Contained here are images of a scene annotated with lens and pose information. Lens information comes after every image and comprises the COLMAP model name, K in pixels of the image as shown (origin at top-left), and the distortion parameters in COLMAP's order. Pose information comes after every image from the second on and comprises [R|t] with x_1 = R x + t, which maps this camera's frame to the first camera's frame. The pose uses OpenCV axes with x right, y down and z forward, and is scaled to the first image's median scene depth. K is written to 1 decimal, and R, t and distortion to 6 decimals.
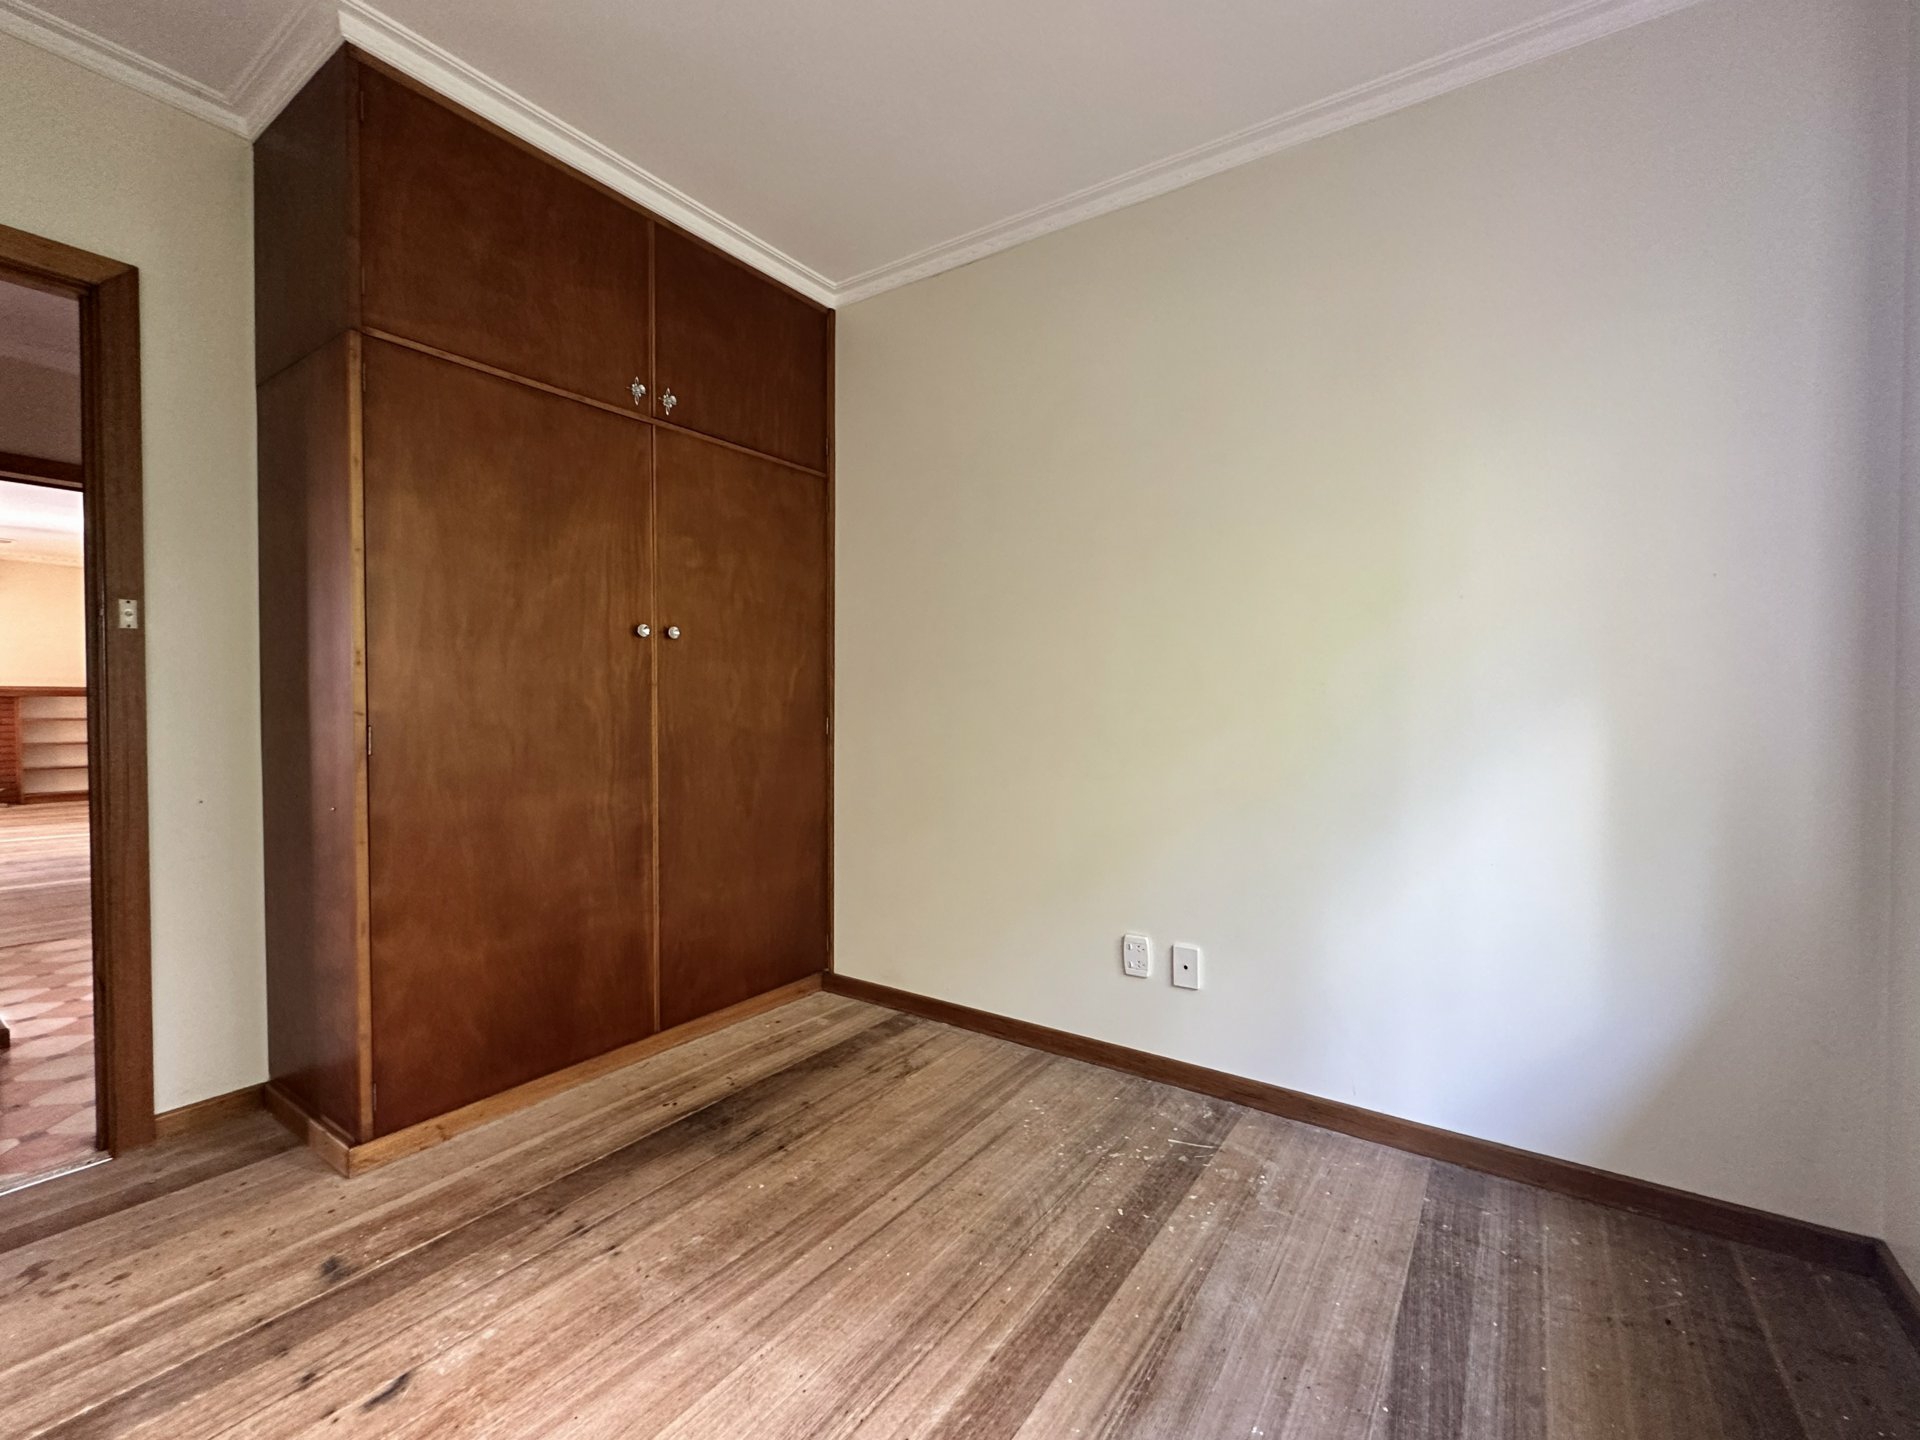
lens RADIAL K [[842.6, 0, 960.0], [0, 842.6, 720.0], [0, 0, 1]] dist [-0.009654, -0.000245]
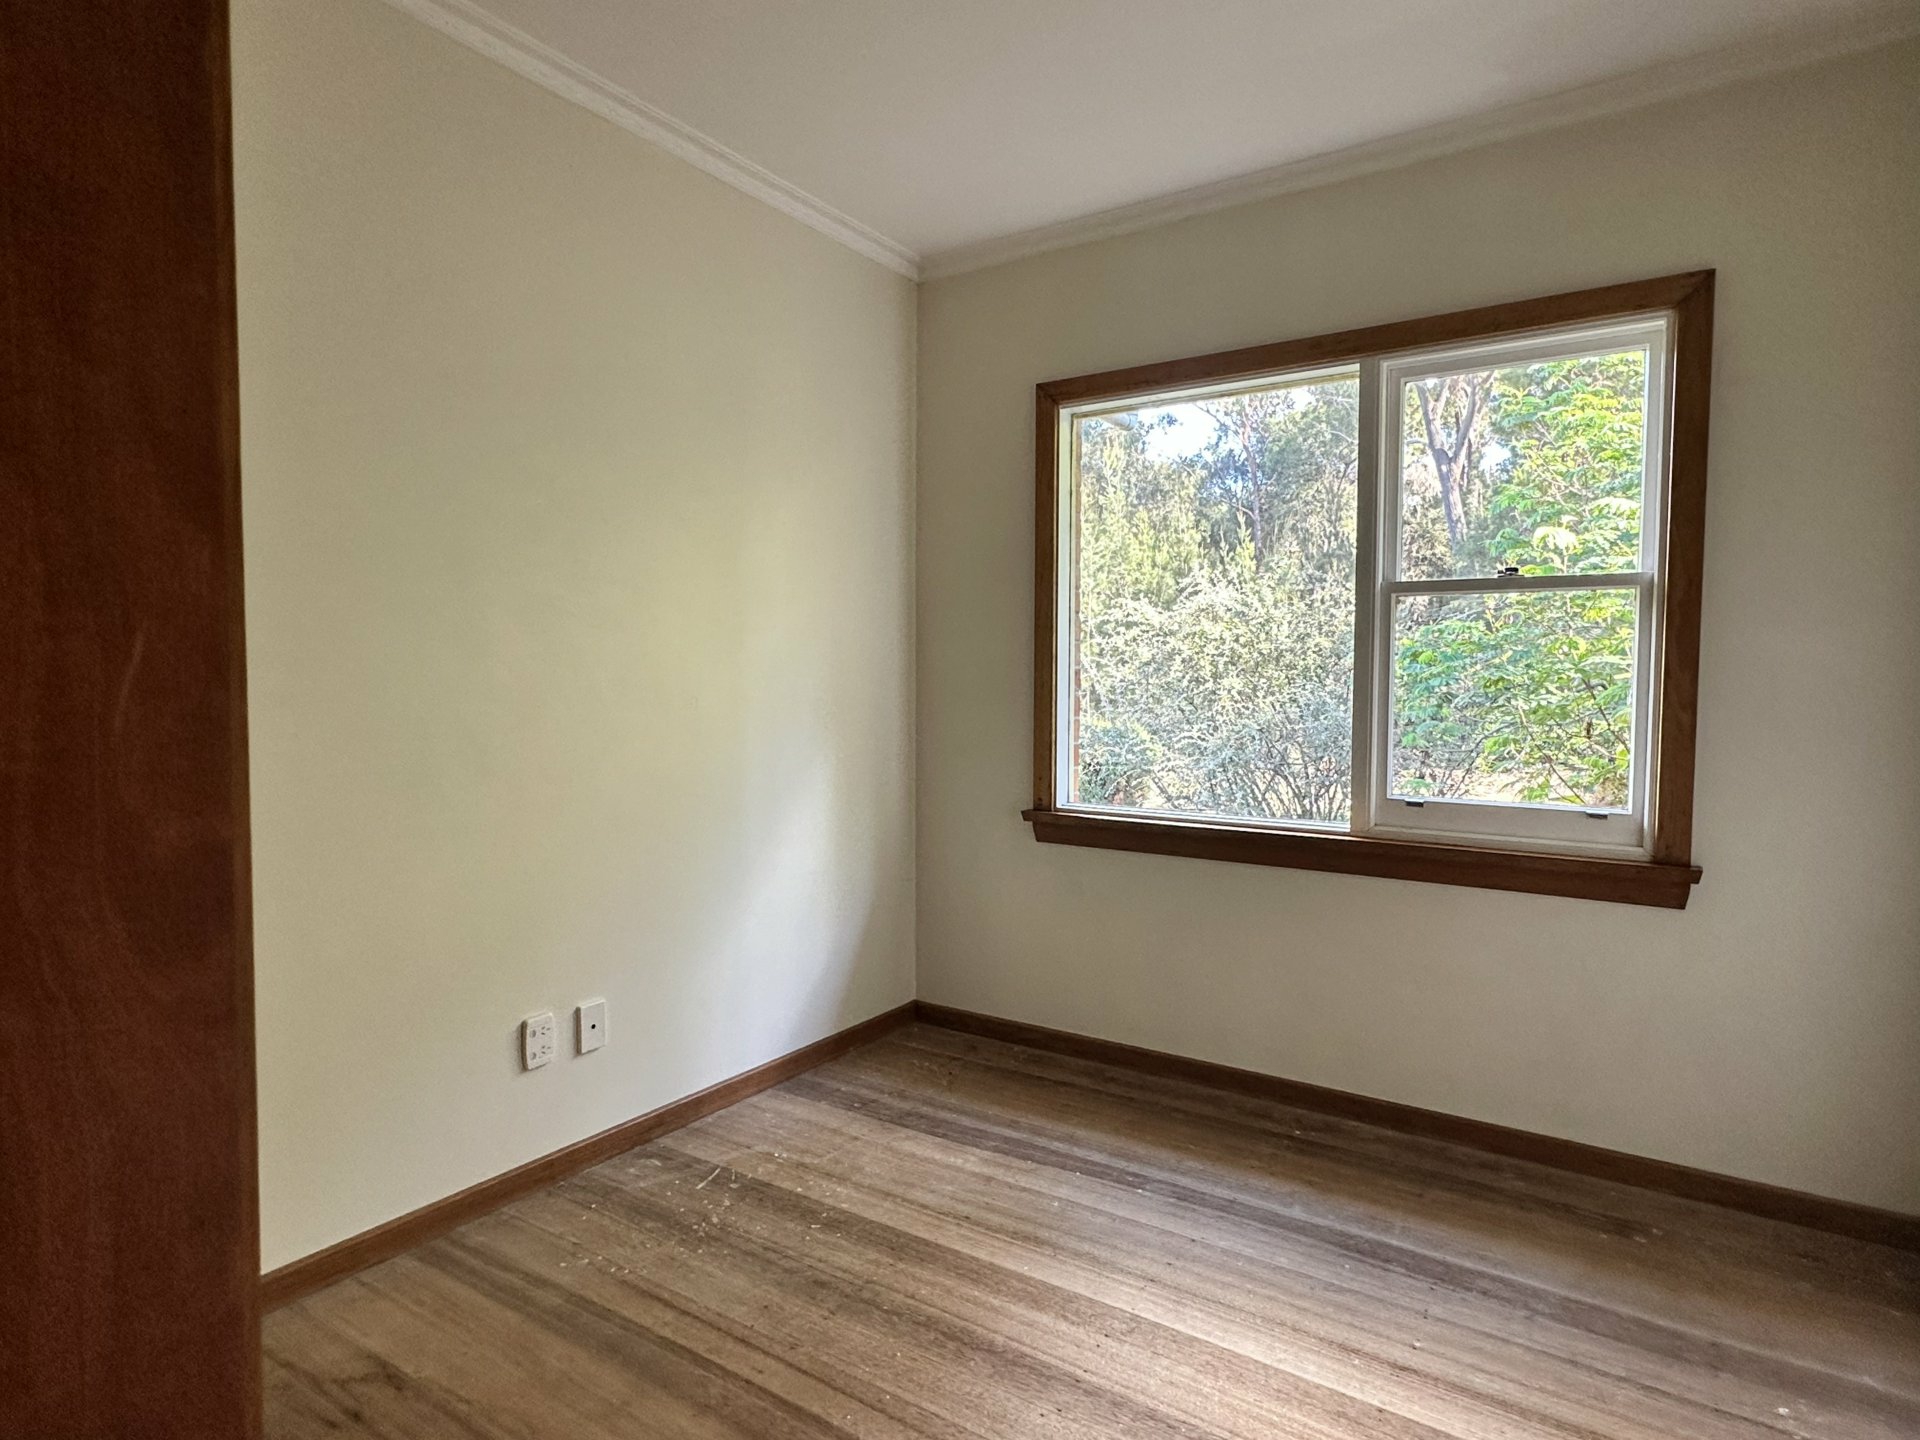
lens RADIAL K [[1045.5, 0, 960.0], [0, 1045.5, 720.0], [0, 0, 1]] dist [-0.012683, 0.000878]
pose [[-0.018122, -0.045479, 0.998801, -0.965949], [0.019194, 0.998765, 0.045825, -0.079376], [-0.999652, 0.020002, -0.017227, 0.762302]]
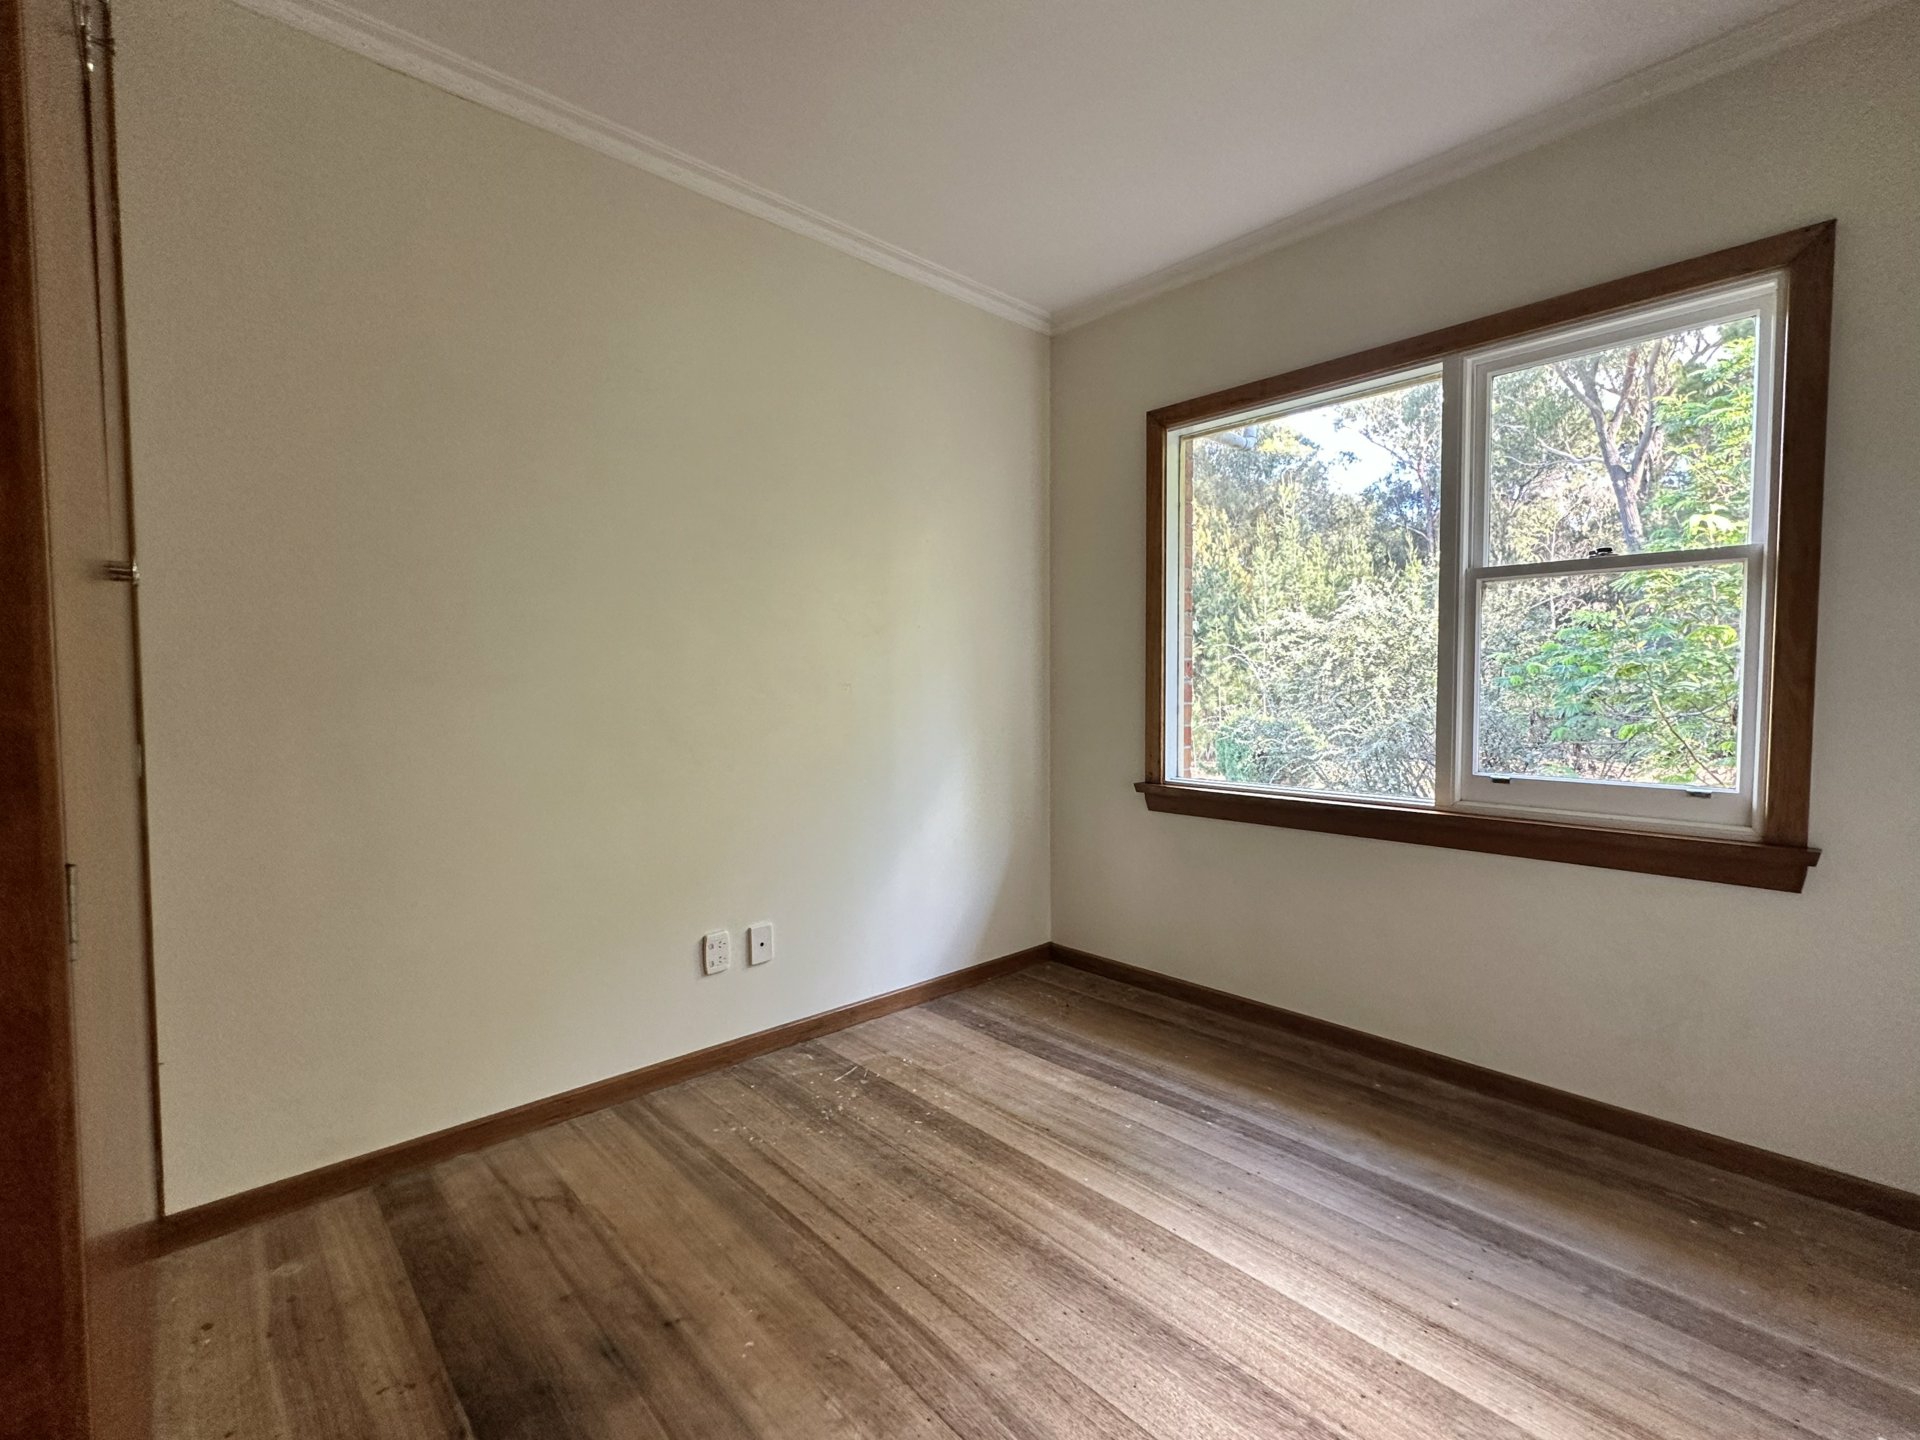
lens RADIAL K [[842.6, 0, 960.0], [0, 842.6, 720.0], [0, 0, 1]] dist [-0.009654, -0.000245]
pose [[0.217176, -0.046116, 0.975042, -0.882401], [0.028766, 0.998752, 0.040830, -0.044151], [-0.975708, 0.019181, 0.218232, 0.605294]]
